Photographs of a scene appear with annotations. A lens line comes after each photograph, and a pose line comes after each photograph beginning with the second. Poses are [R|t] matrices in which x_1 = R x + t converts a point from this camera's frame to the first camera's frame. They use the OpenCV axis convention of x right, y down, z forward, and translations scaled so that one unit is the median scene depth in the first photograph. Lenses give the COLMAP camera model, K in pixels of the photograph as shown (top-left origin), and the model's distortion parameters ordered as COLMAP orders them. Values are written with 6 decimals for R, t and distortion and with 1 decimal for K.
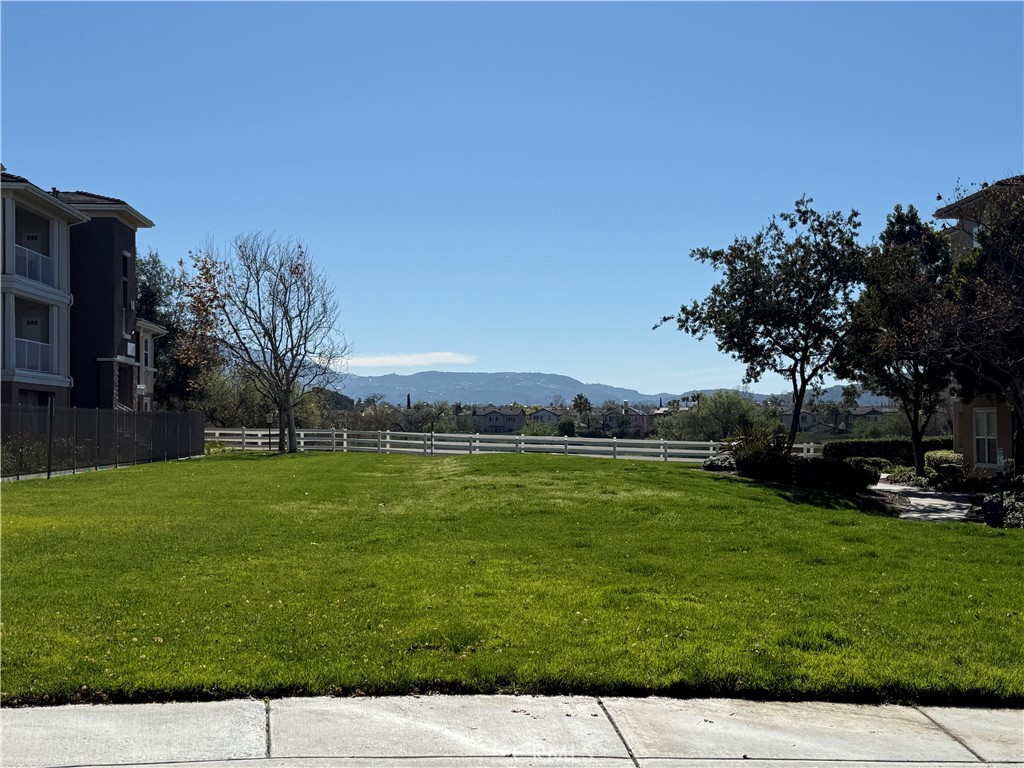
lens RADIAL K [[1370.5, 0, 512.0], [0, 1370.5, 383.9], [0, 0, 1]] dist [0.118900, 0.000000]
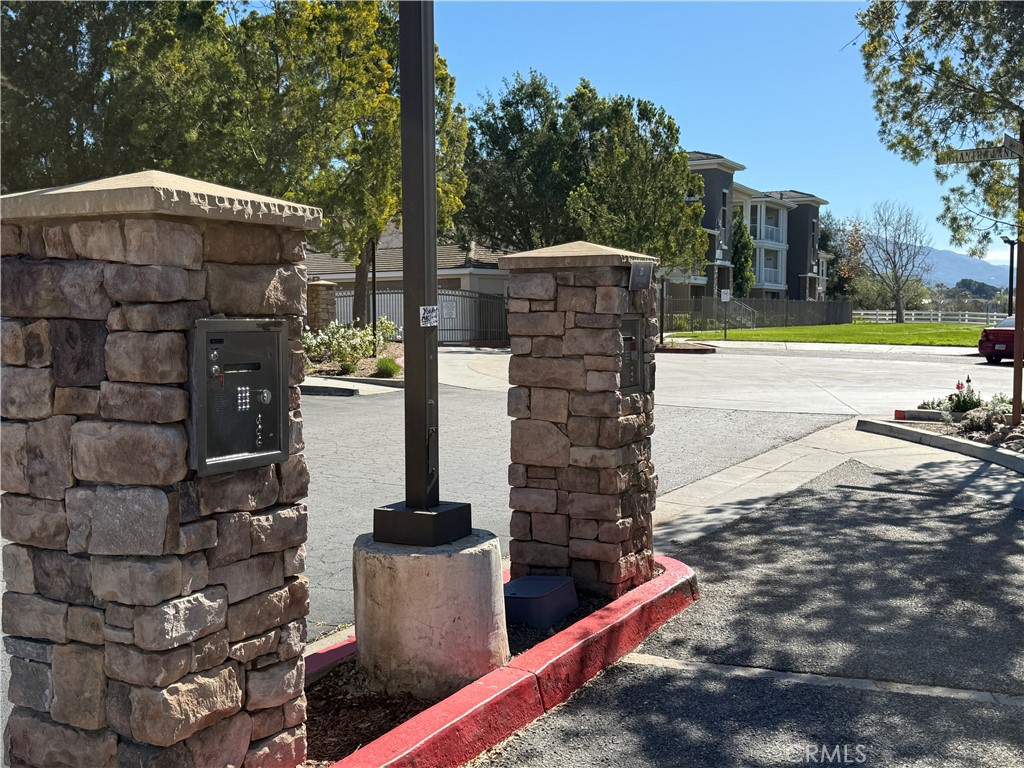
lens RADIAL K [[1140.7, 0, 512.1], [0, 1140.7, 384.8], [0, 0, 1]] dist [0.077914, 0.000000]
pose [[0.868043, 0.036027, -0.495180, 0.152397], [0.011767, 0.995591, 0.093061, -0.017706], [0.496350, -0.086608, 0.863792, -0.592021]]
